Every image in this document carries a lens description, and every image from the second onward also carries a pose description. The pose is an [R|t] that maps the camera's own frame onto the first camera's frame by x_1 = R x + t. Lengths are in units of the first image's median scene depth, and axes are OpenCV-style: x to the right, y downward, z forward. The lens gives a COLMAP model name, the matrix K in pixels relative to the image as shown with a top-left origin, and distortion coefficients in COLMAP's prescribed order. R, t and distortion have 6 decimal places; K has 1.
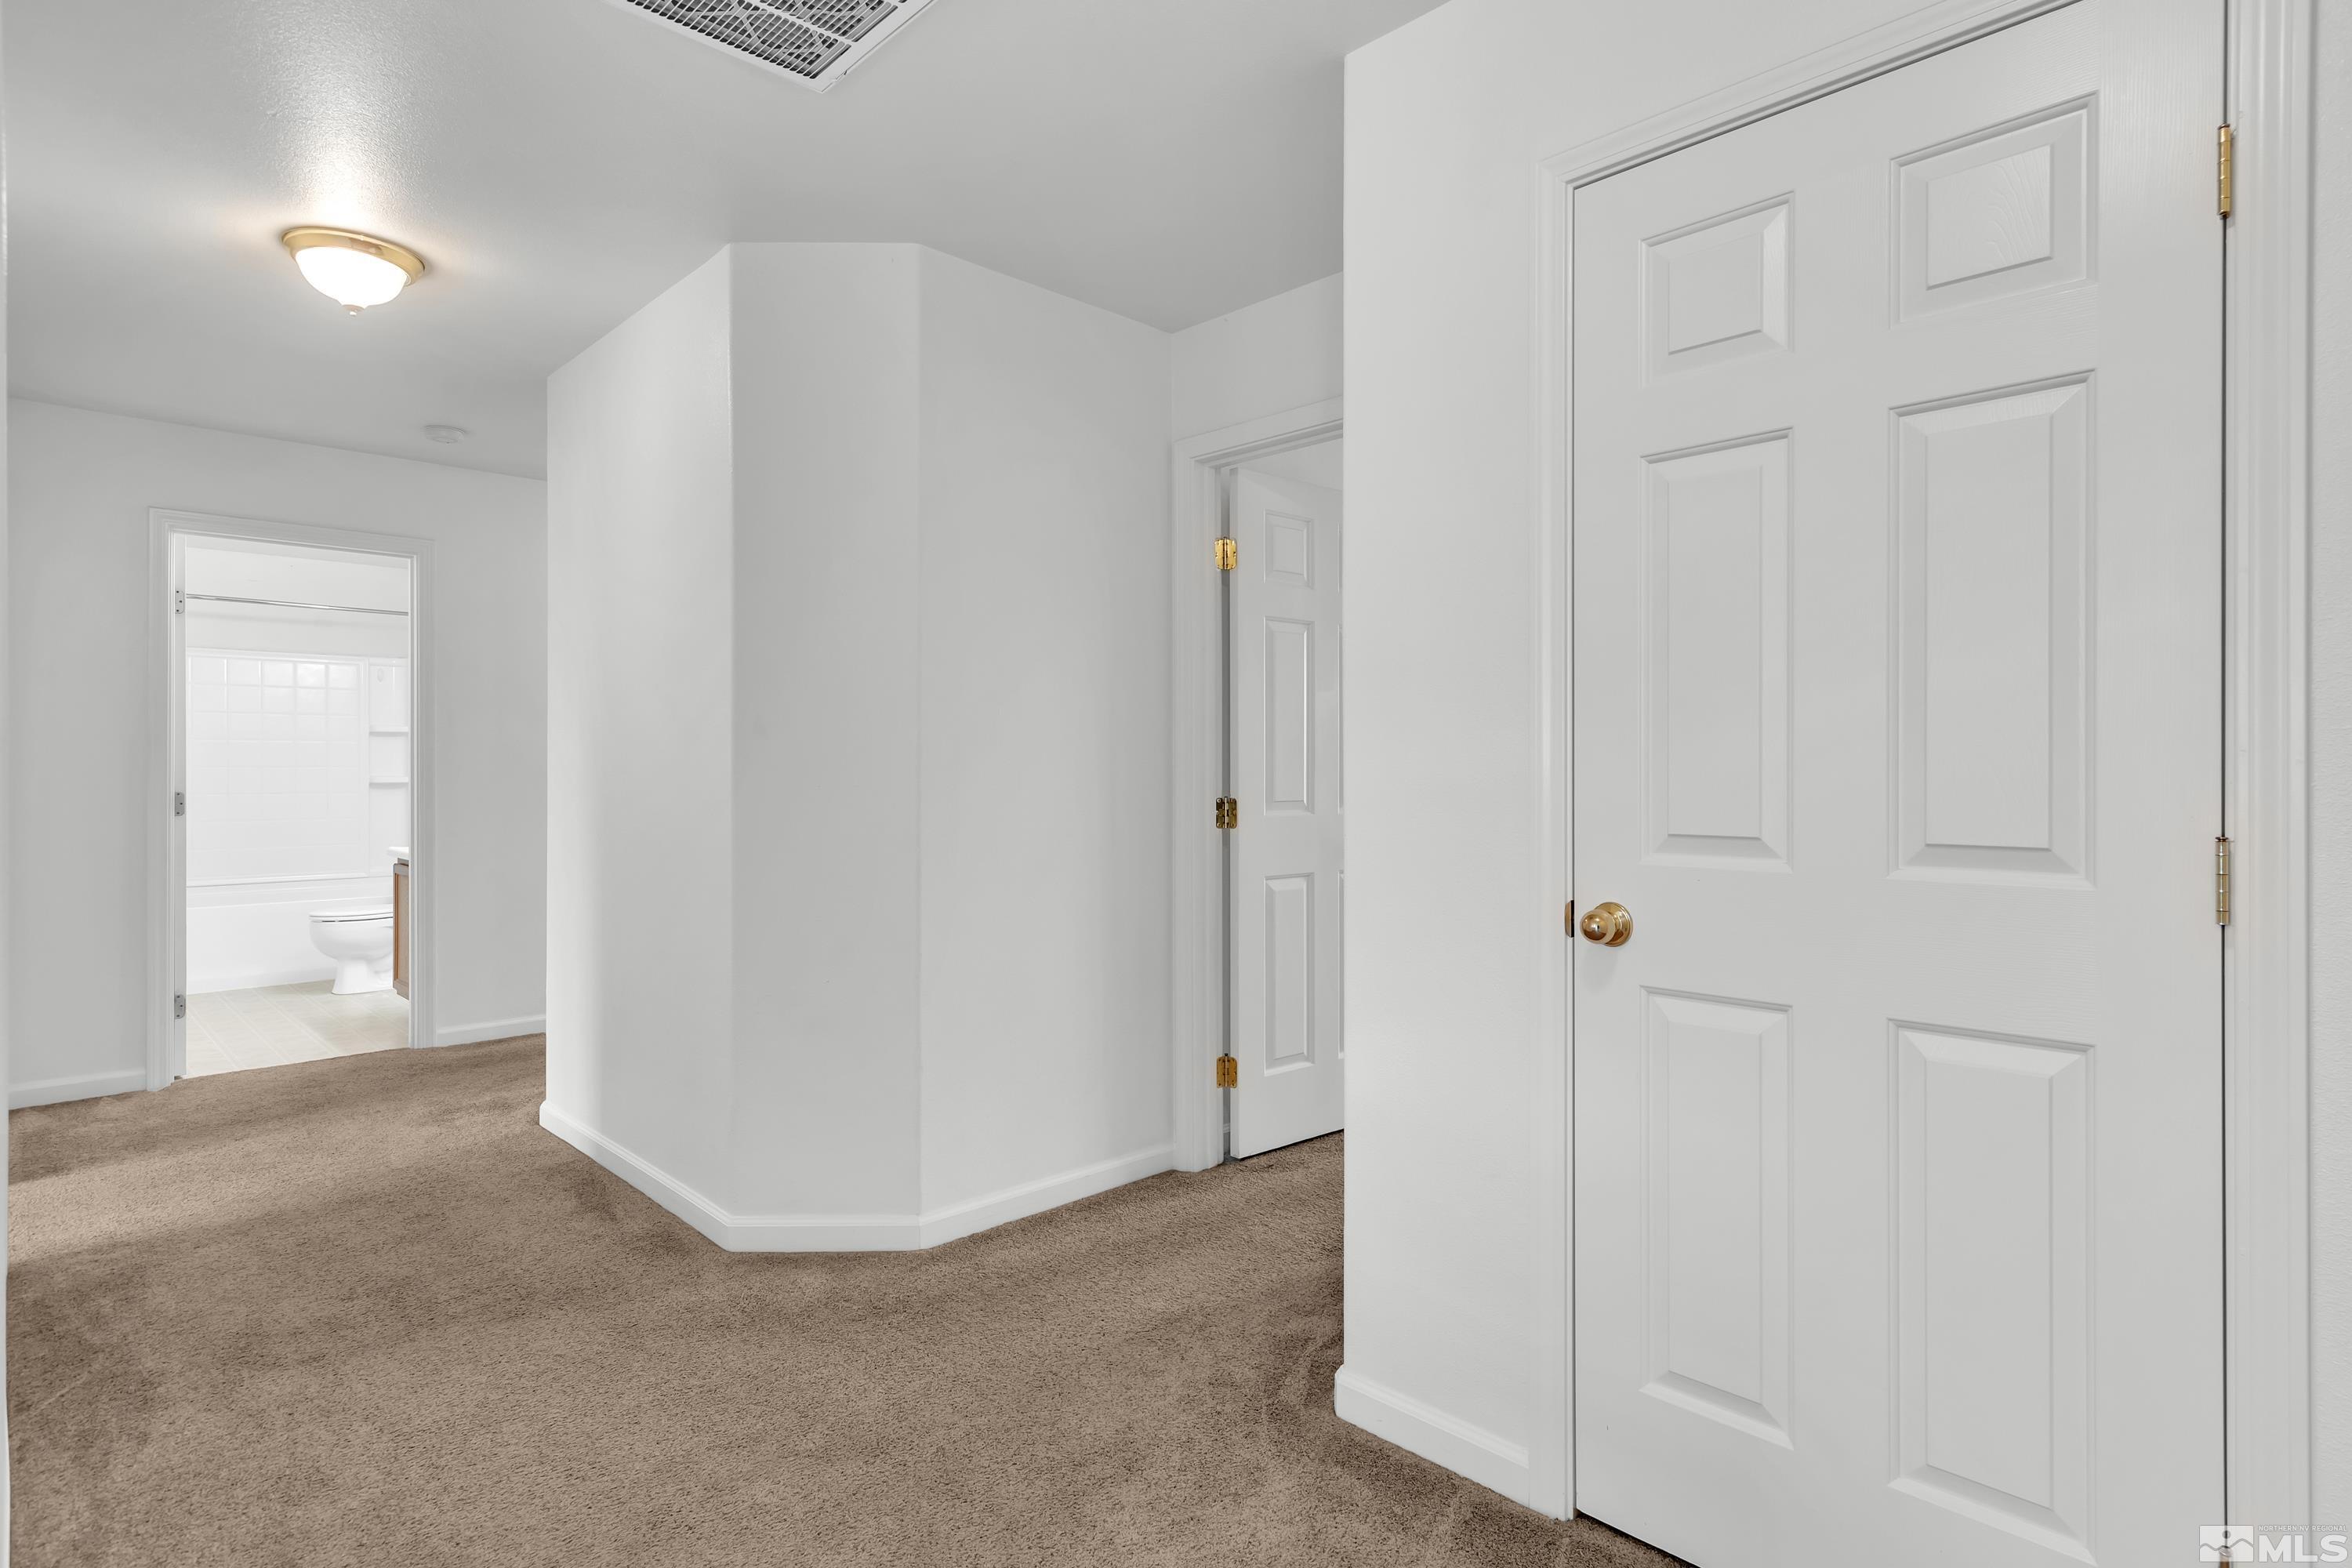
lens RADIAL K [[1218.5, 0, 1176.0], [0, 1218.5, 784.0], [0, 0, 1]] dist [0.010845, 0.001027]
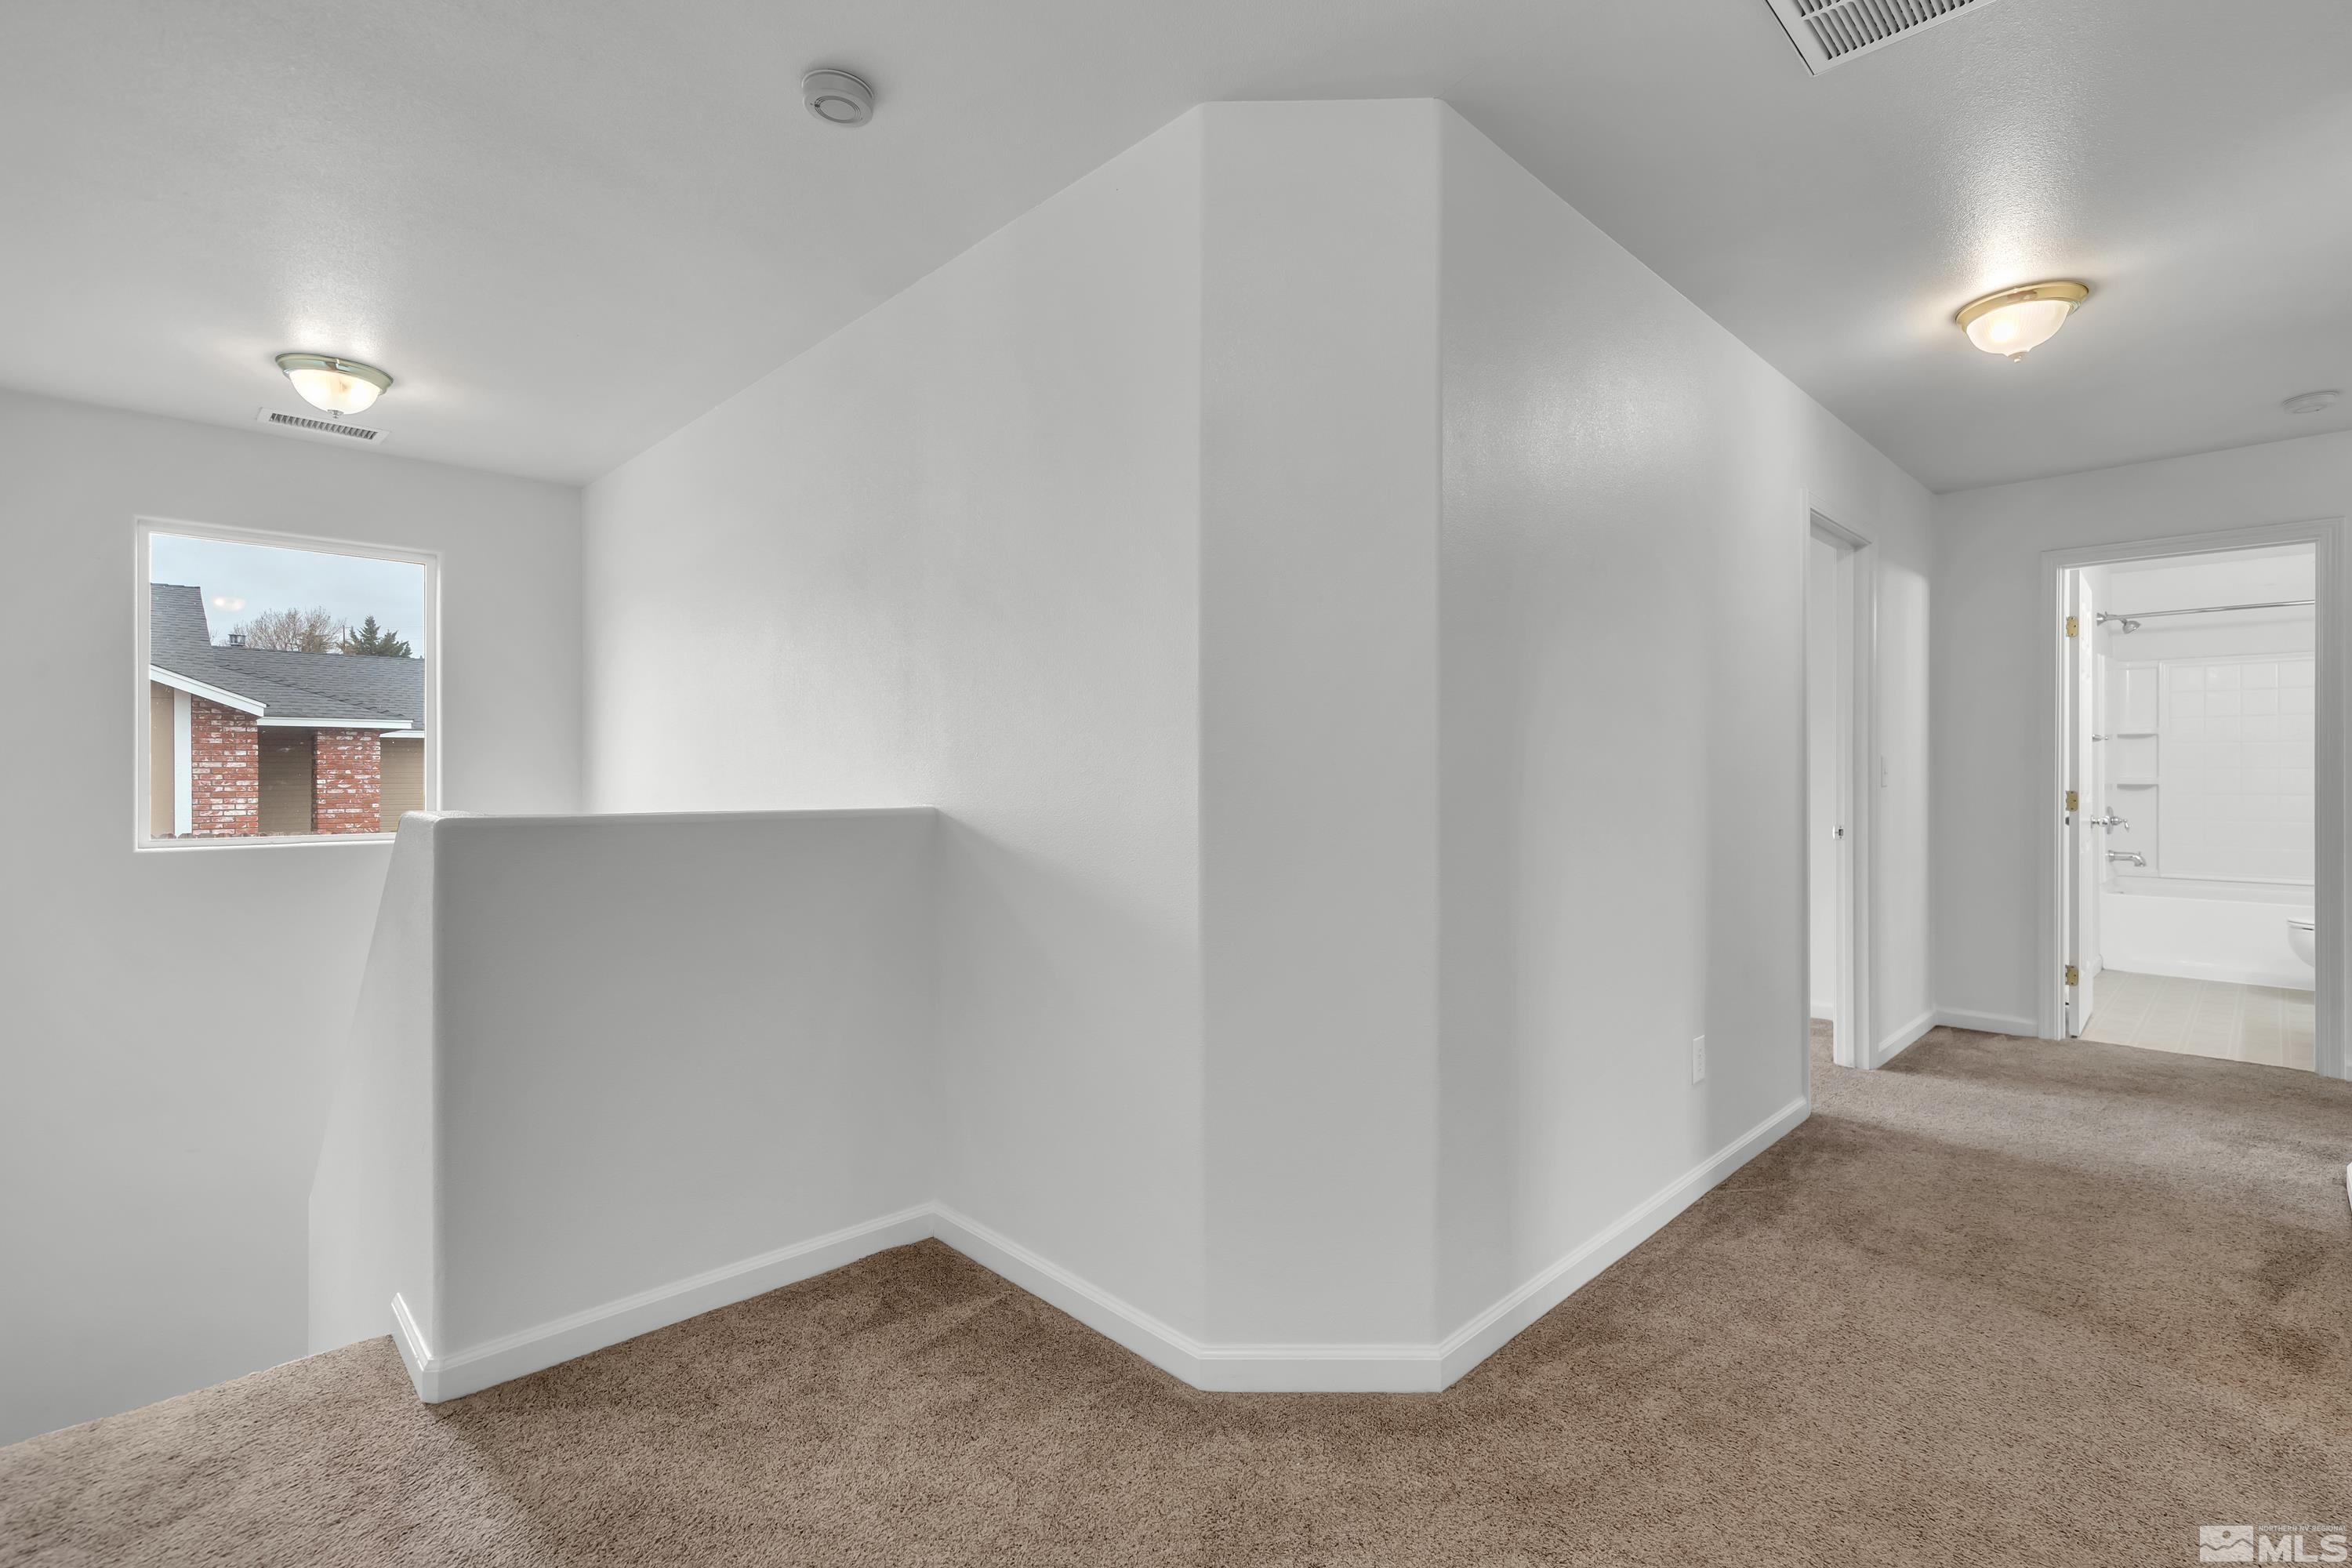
lens RADIAL K [[1068.7, 0, 1195.5], [0, 1068.7, 759.4], [0, 0, 1]] dist [0.002691, 0.000898]
pose [[0.009634, -0.011532, -0.999887, 0.292858], [-0.012239, 0.999857, -0.011650, -0.000351], [0.999879, 0.012350, 0.009492, 0.250145]]
